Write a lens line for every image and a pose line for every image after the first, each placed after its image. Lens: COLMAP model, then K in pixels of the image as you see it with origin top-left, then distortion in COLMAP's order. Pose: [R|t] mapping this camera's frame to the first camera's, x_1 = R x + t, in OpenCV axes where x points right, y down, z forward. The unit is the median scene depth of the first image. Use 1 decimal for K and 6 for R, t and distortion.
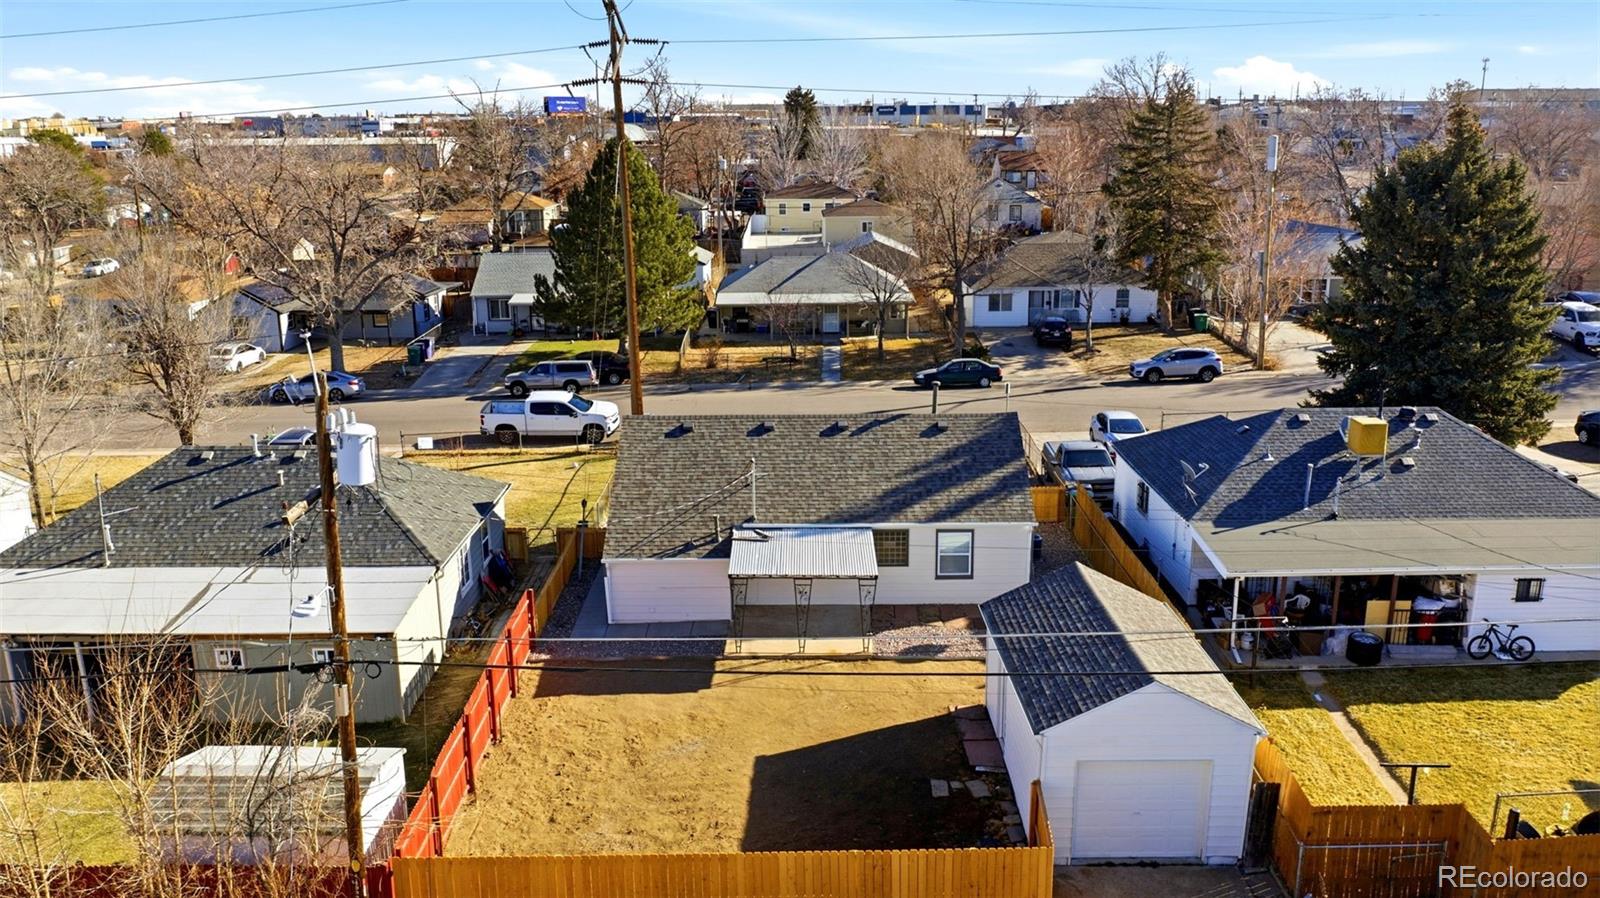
lens RADIAL K [[1248.2, 0, 801.0], [0, 1248.2, 444.7], [0, 0, 1]] dist [-0.011001, -0.012293]
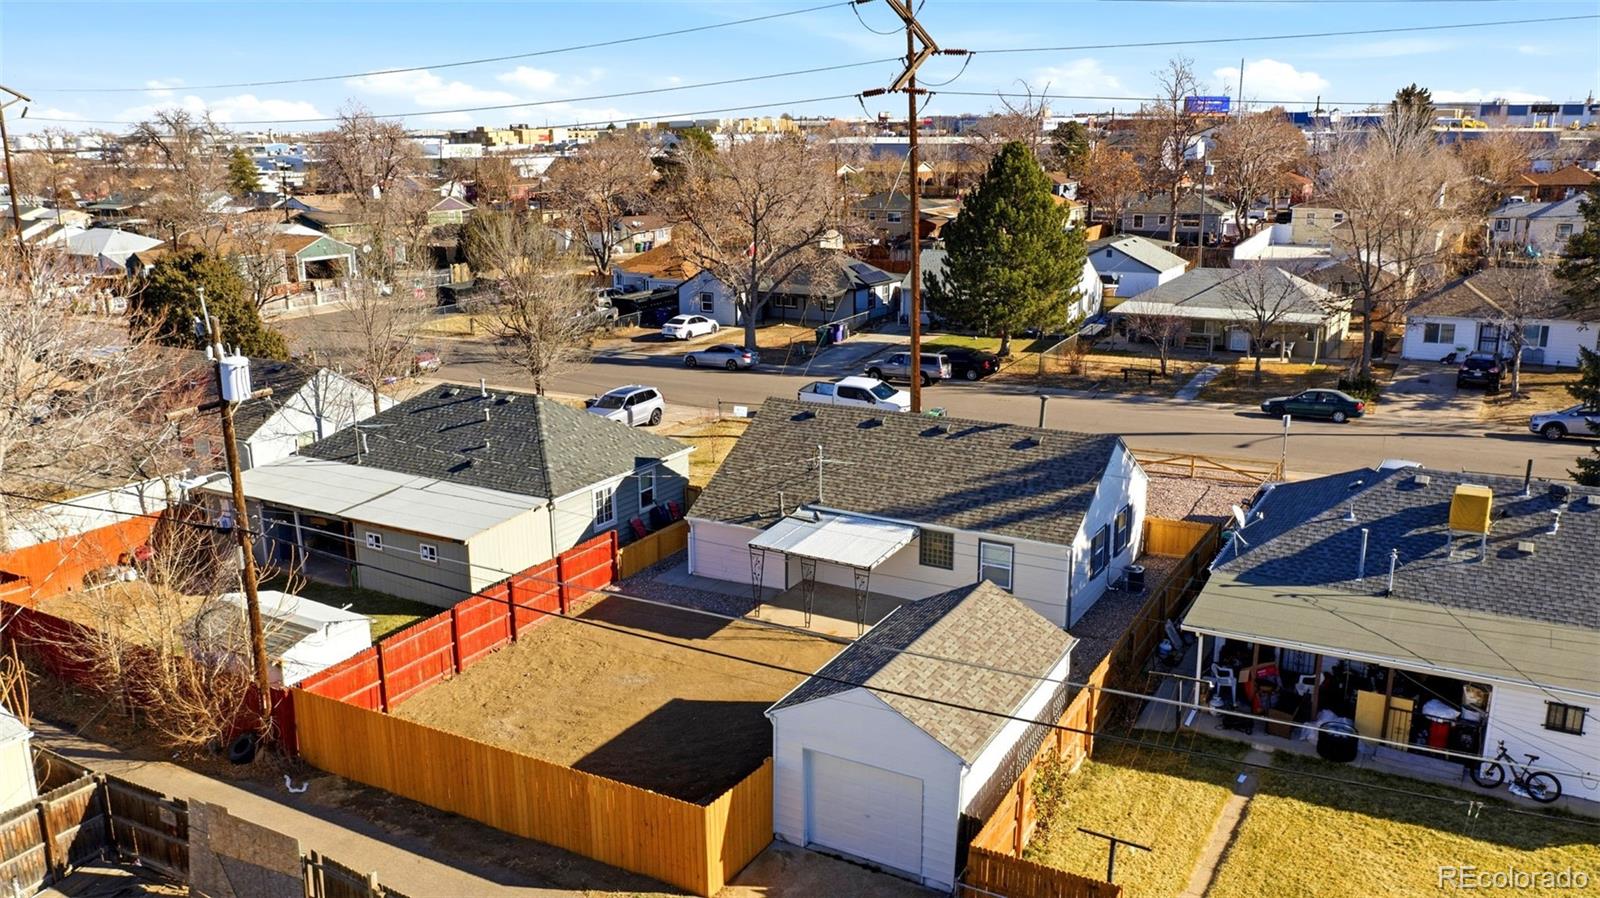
lens RADIAL K [[1248.2, 0, 804.3], [0, 1248.2, 450.9], [0, 0, 1]] dist [-0.011001, -0.012293]
pose [[0.869598, 0.123974, -0.477942, 0.457427], [-0.121439, 0.991933, 0.036345, -0.021520], [0.478593, 0.026436, 0.877639, 0.046976]]
